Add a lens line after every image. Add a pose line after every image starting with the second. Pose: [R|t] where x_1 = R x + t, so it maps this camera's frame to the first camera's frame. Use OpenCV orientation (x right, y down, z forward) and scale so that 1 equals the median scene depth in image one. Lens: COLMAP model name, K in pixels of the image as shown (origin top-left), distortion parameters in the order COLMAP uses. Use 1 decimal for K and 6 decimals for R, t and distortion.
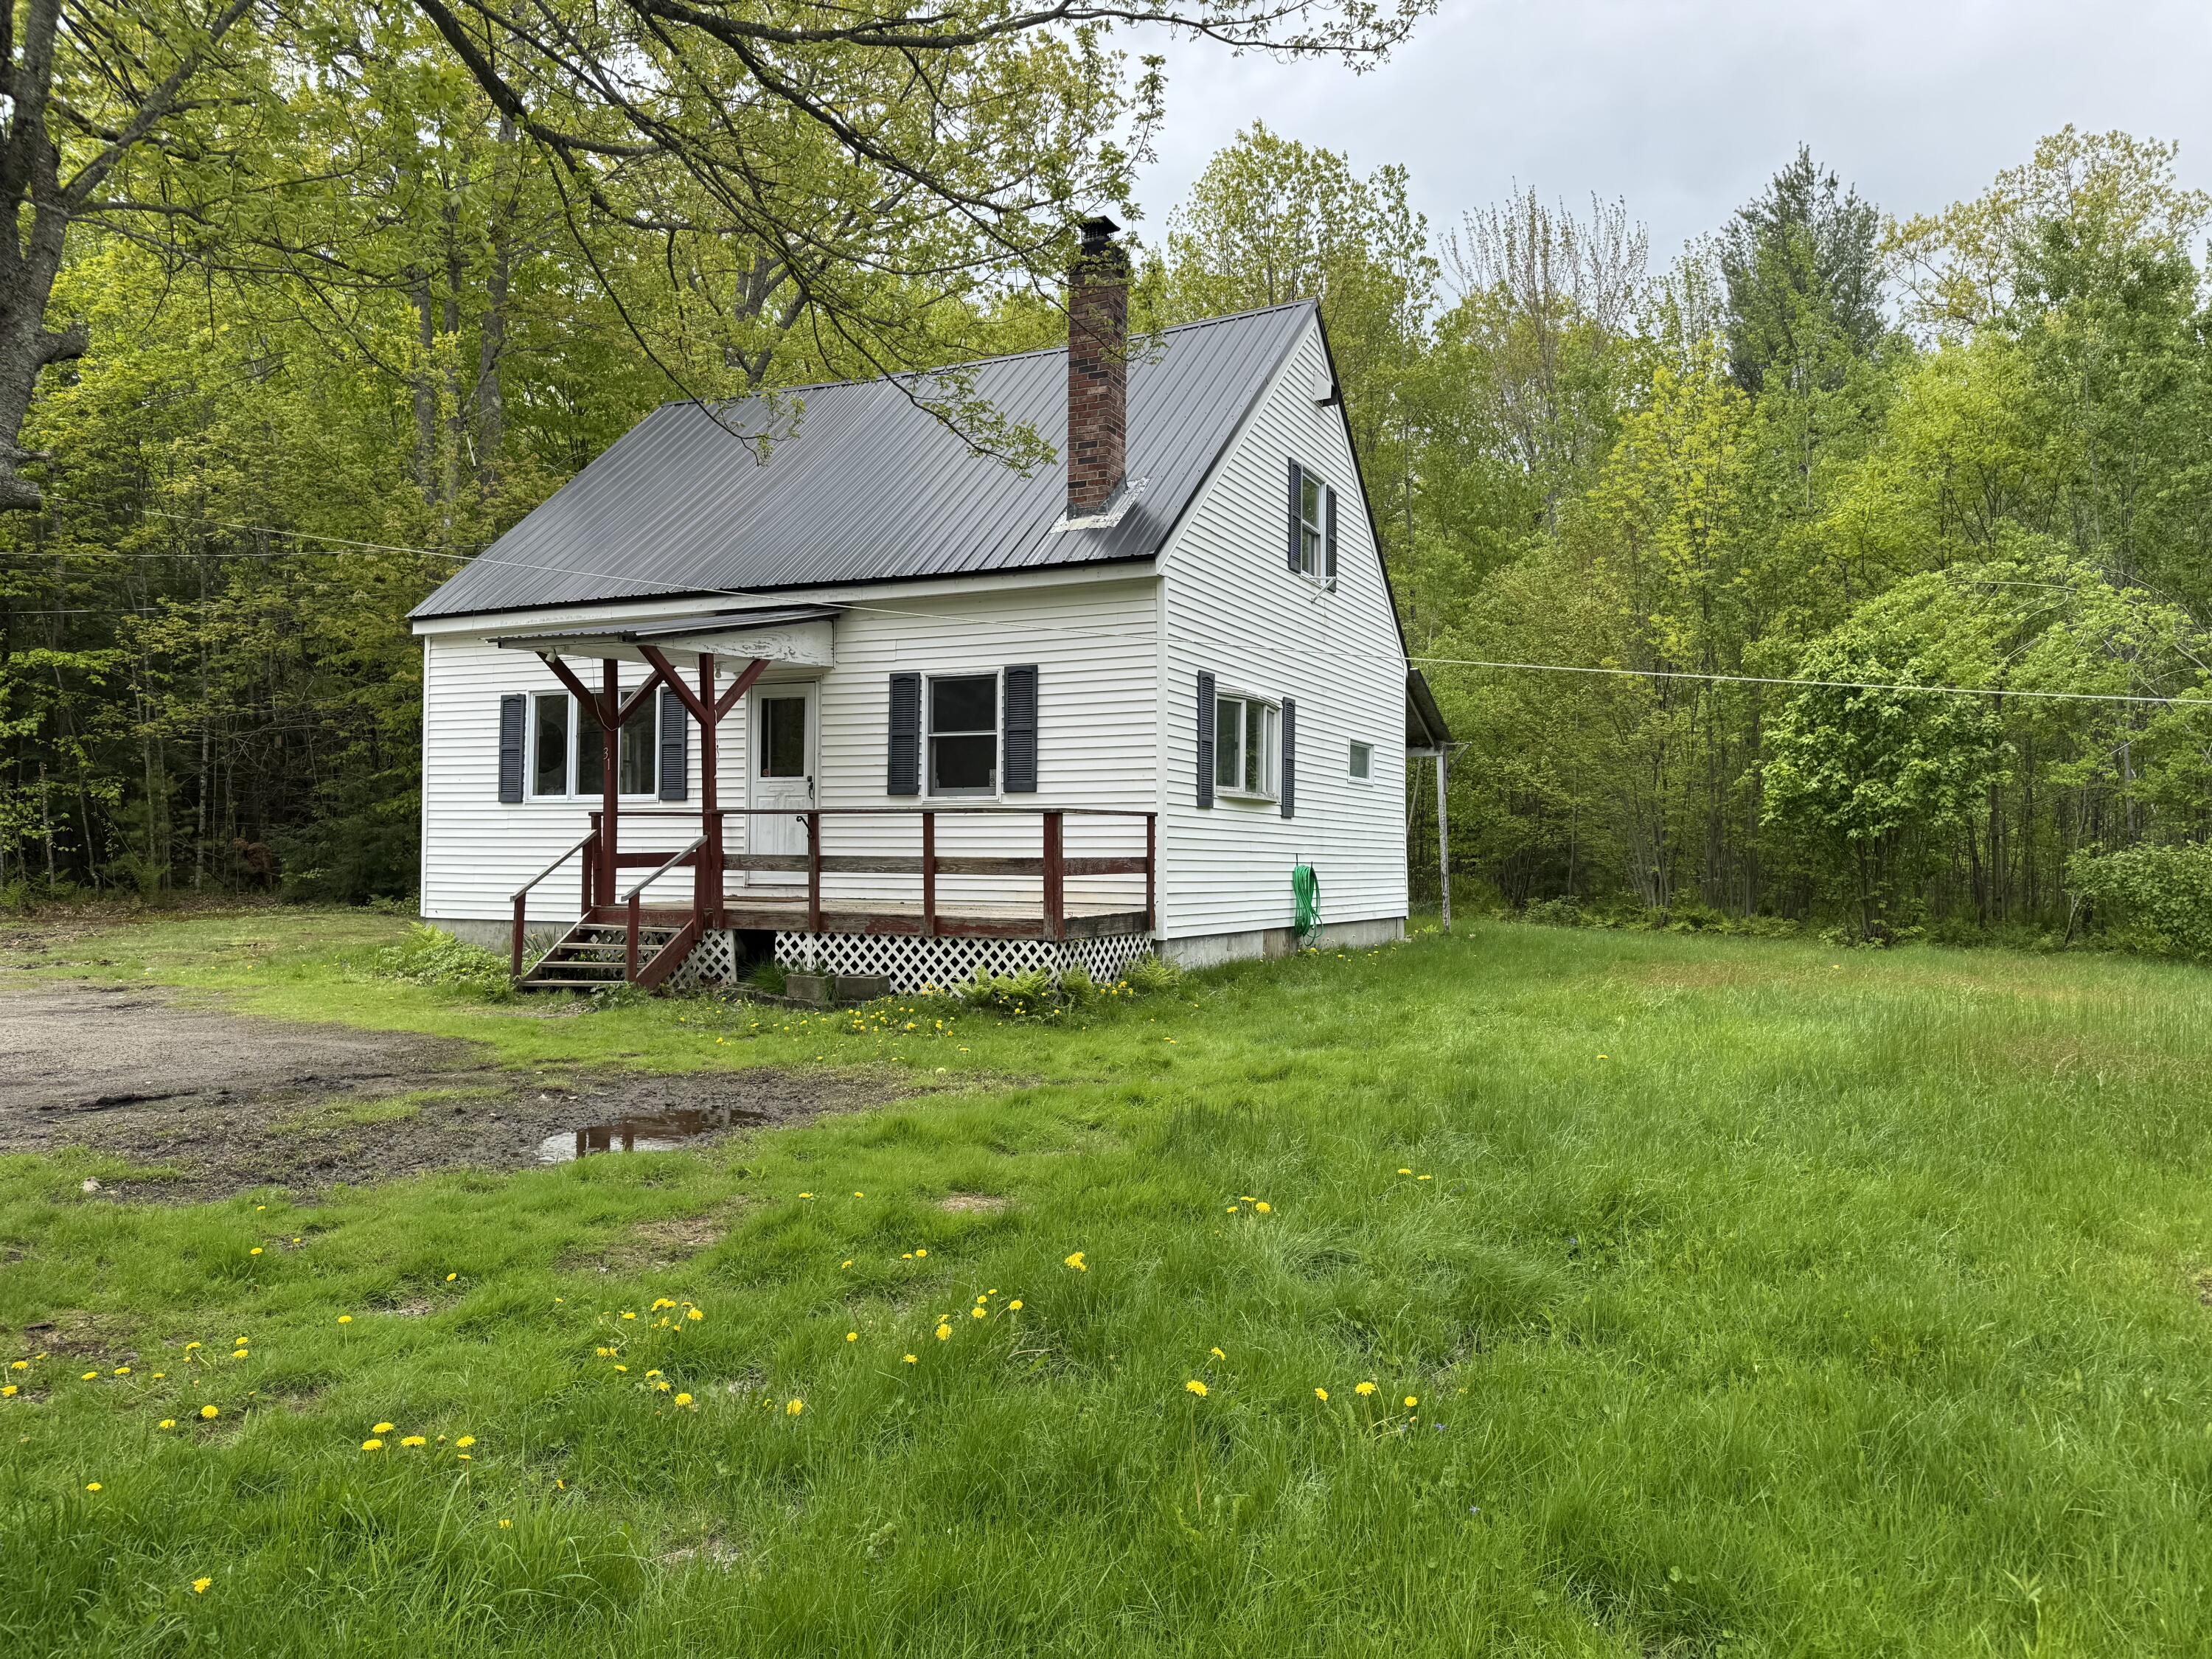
lens RADIAL K [[1521.4, 0, 1105.7], [0, 1521.4, 835.7], [0, 0, 1]] dist [0.155617, -0.283832]
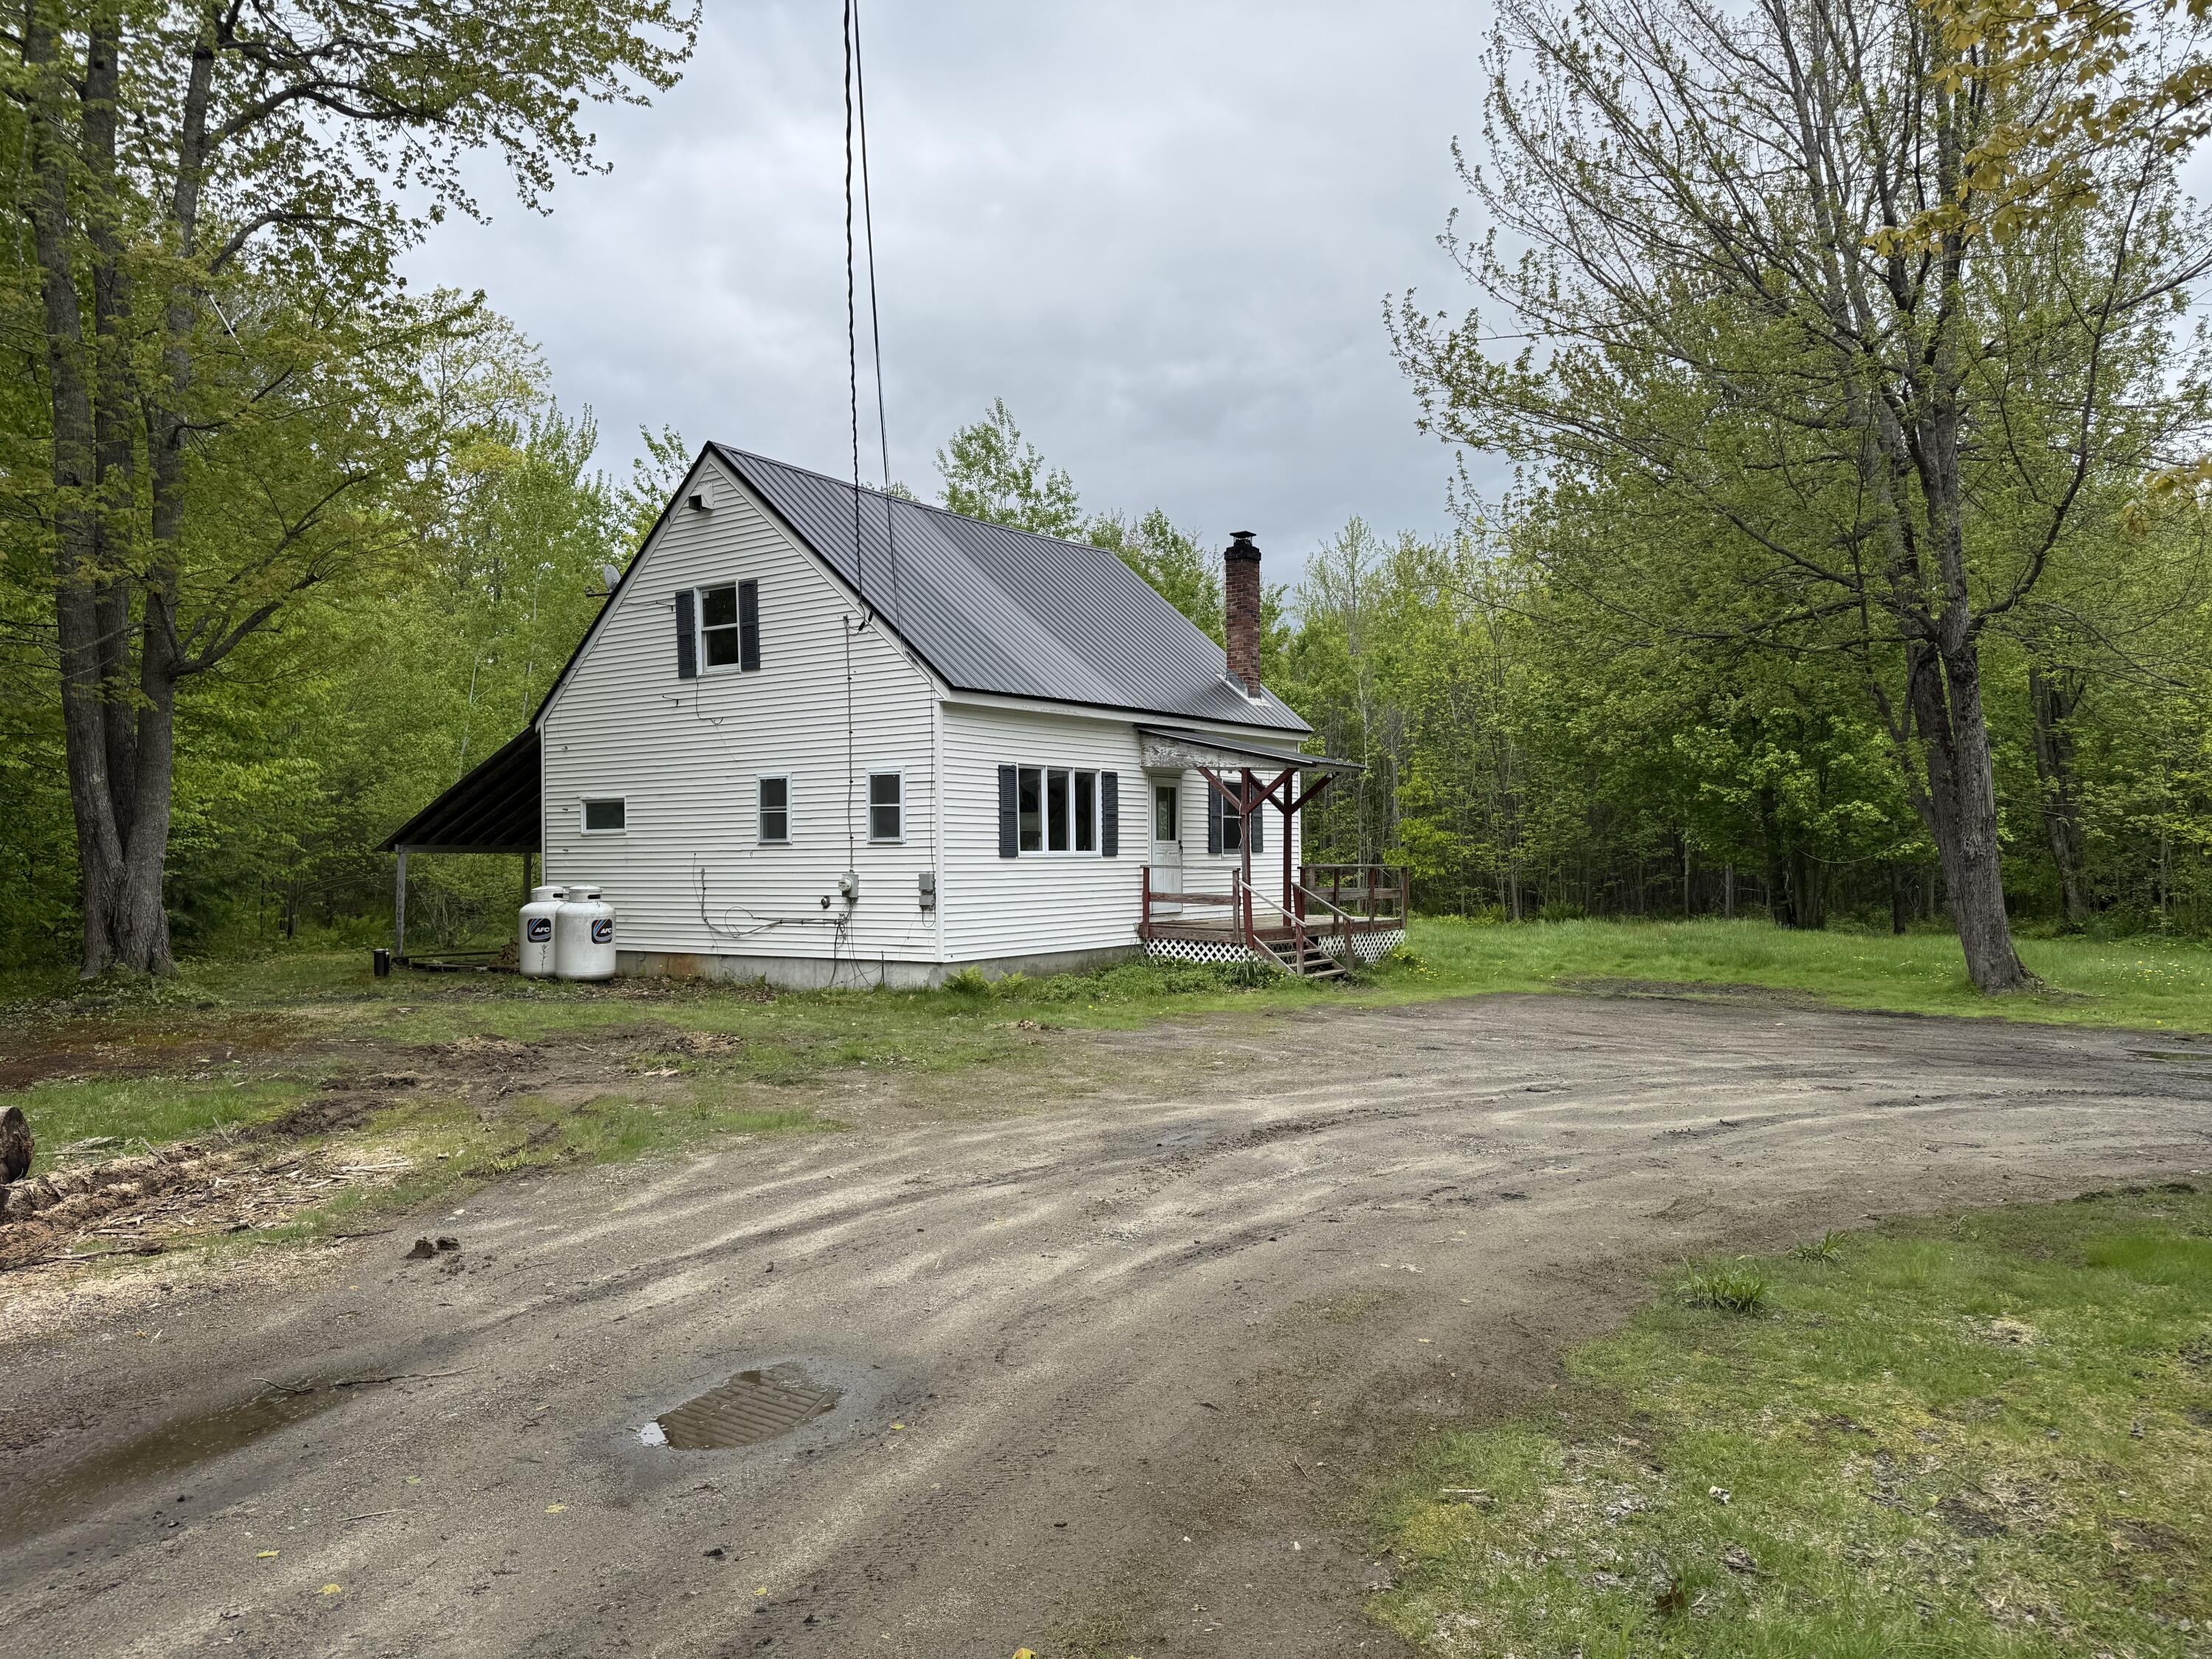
lens RADIAL K [[1521.4, 0, 1105.7], [0, 1521.4, 835.7], [0, 0, 1]] dist [0.155617, -0.283832]
pose [[0.171362, 0.006612, 0.985186, -1.814242], [-0.001737, 0.999978, -0.006409, -0.036483], [-0.985207, -0.000613, 0.171370, 0.875443]]
